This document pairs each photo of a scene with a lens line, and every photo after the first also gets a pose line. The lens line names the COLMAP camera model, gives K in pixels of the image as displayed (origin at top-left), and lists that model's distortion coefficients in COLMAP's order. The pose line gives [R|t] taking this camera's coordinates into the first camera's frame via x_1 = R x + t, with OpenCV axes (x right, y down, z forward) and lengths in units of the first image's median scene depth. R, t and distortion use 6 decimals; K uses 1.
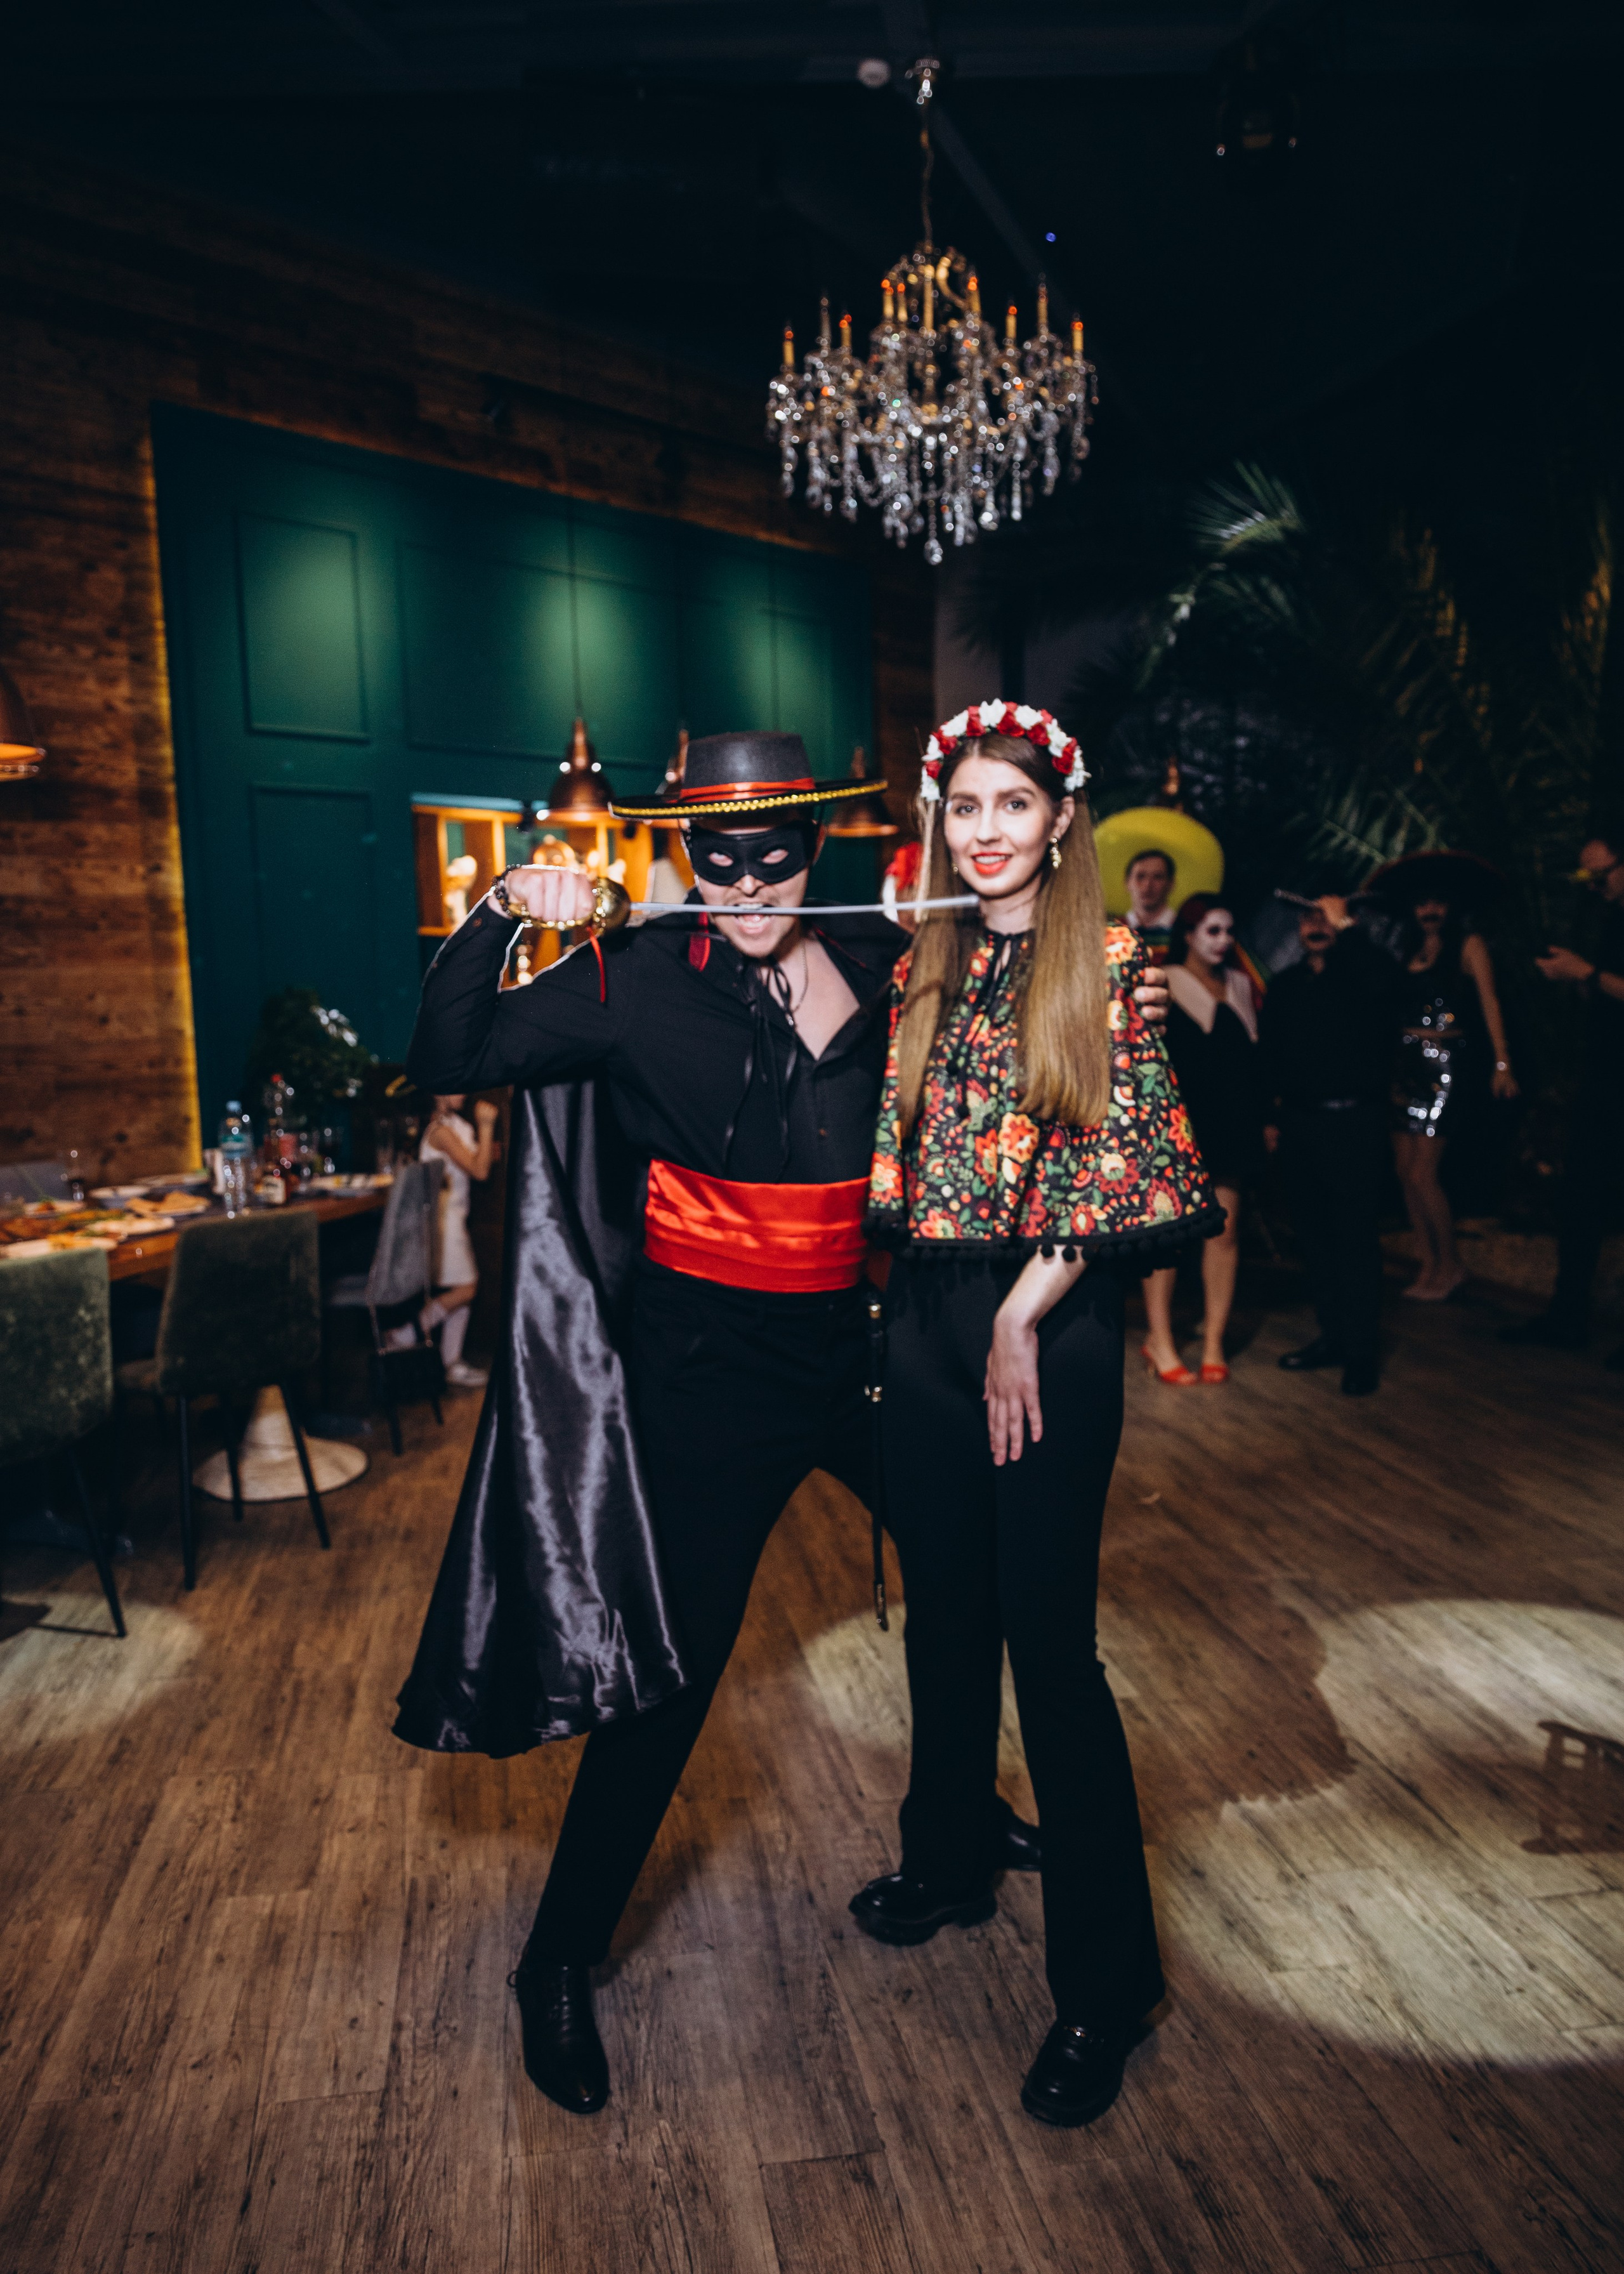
lens RADIAL K [[1751.6, 0, 755.2], [0, 1751.6, 1152.3], [0, 0, 1]] dist [0.027850, -0.008690]
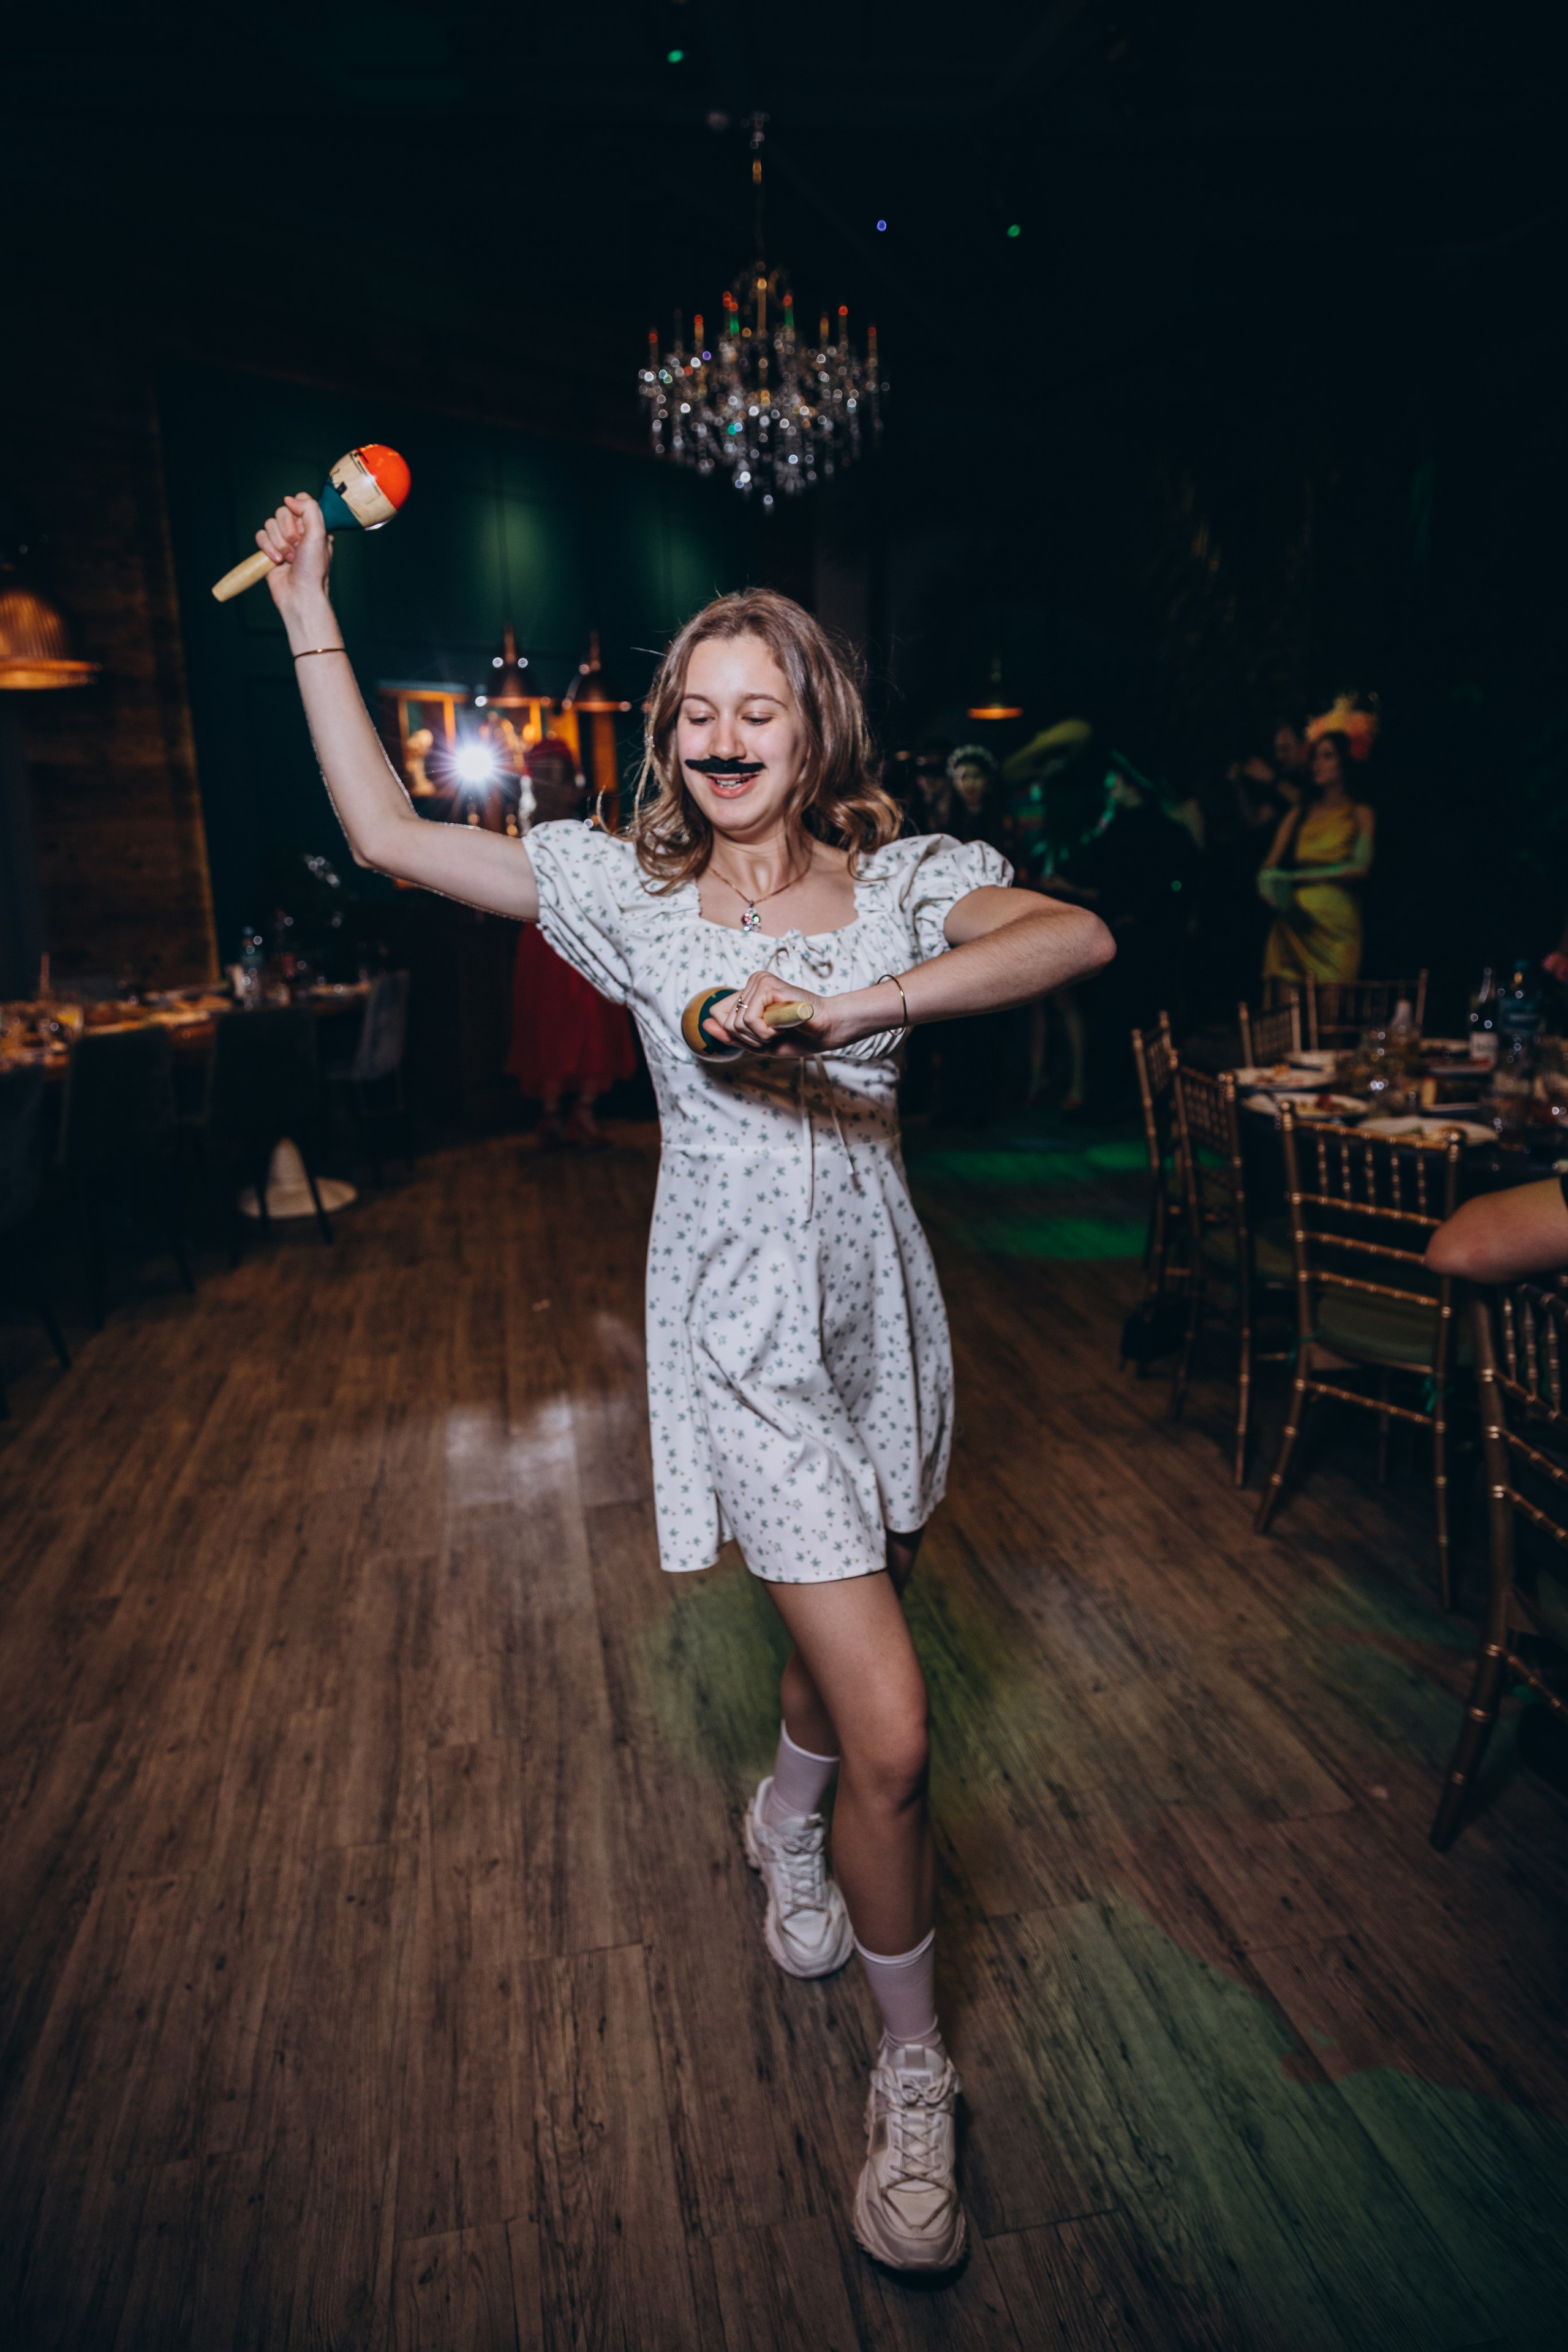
lens RADIAL K [[1588.8, 0, 780.0], [0, 1588.8, 1173.1], [0, 0, 1]] dist [0.038024, -0.031343]
pose [[0.999116, -0.006458, 0.041542, 0.059168], [0.001574, 0.993186, 0.116532, 0.016356], [-0.042012, -0.116364, 0.992318, -0.256659]]
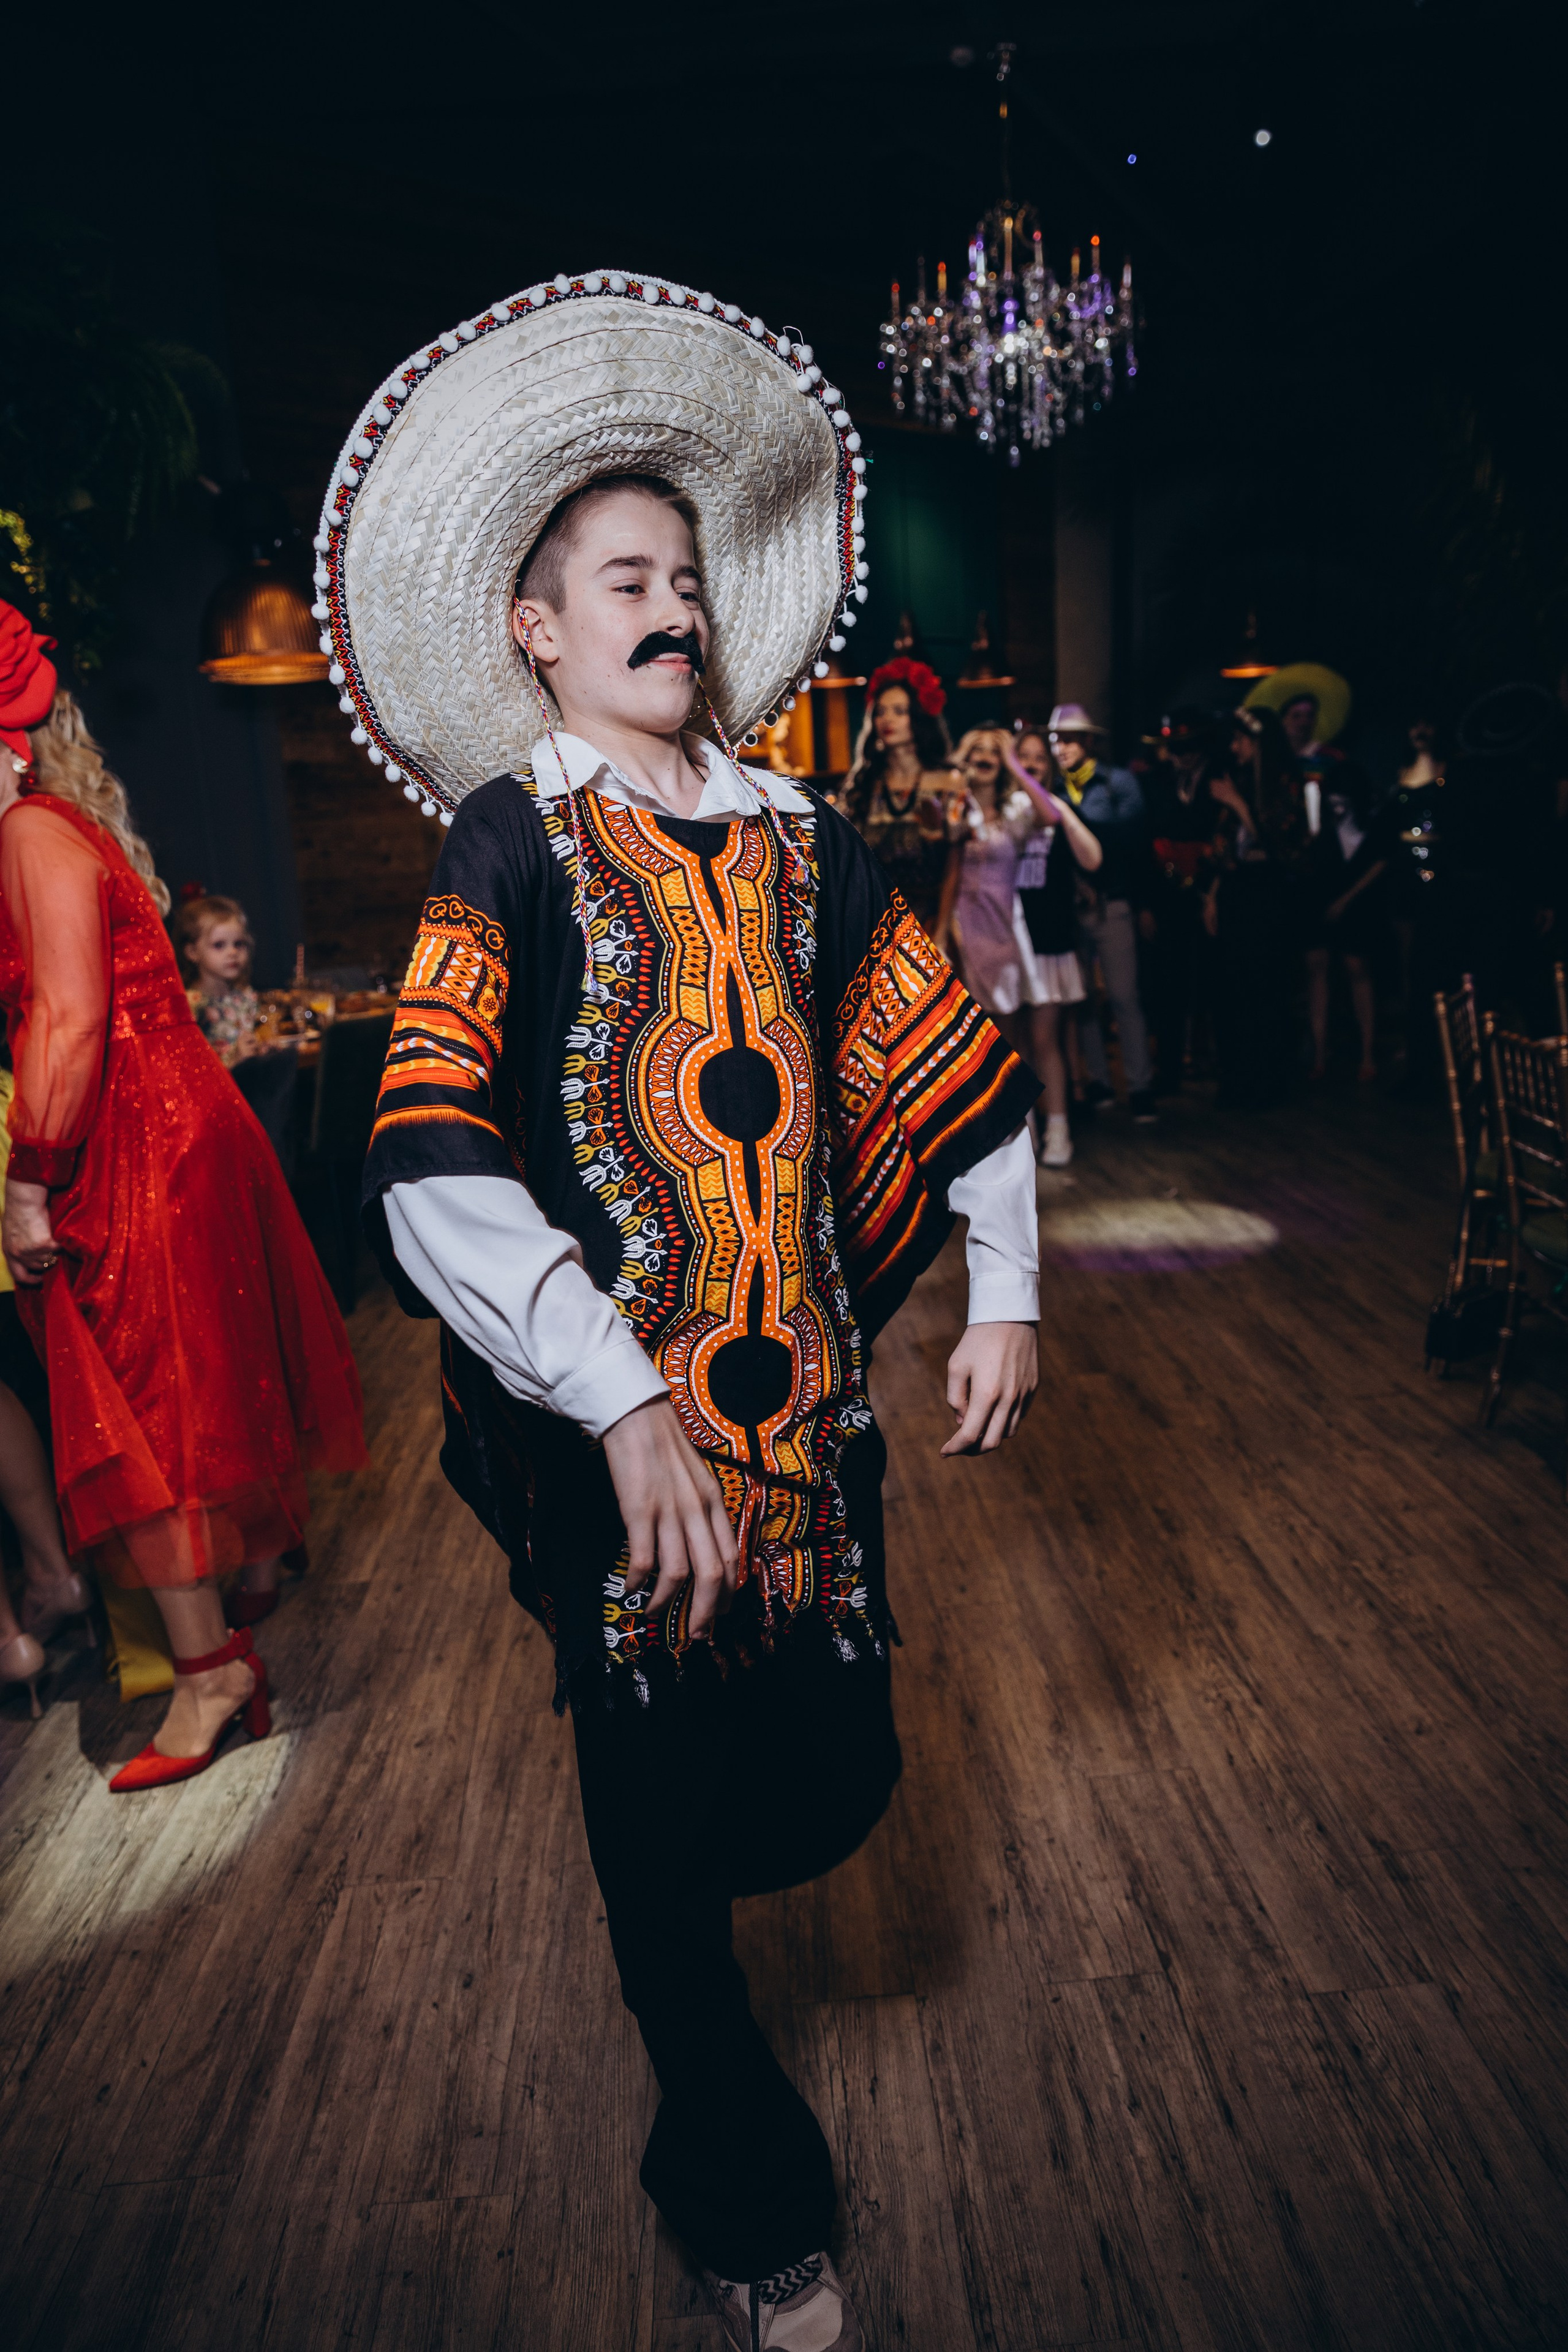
lens RADIAL K [[1588.8, 0, 775.9], [0, 1588.8, 1173.1], [0, 0, 1]] dist [0.038024, -0.031343]
pose [[0.994664, -0.008138, -0.102850, 0.046956], [0.020549, 0.992538, 0.120192, 0.026100], [0.101104, -0.121664, 0.987409, -0.216631]]
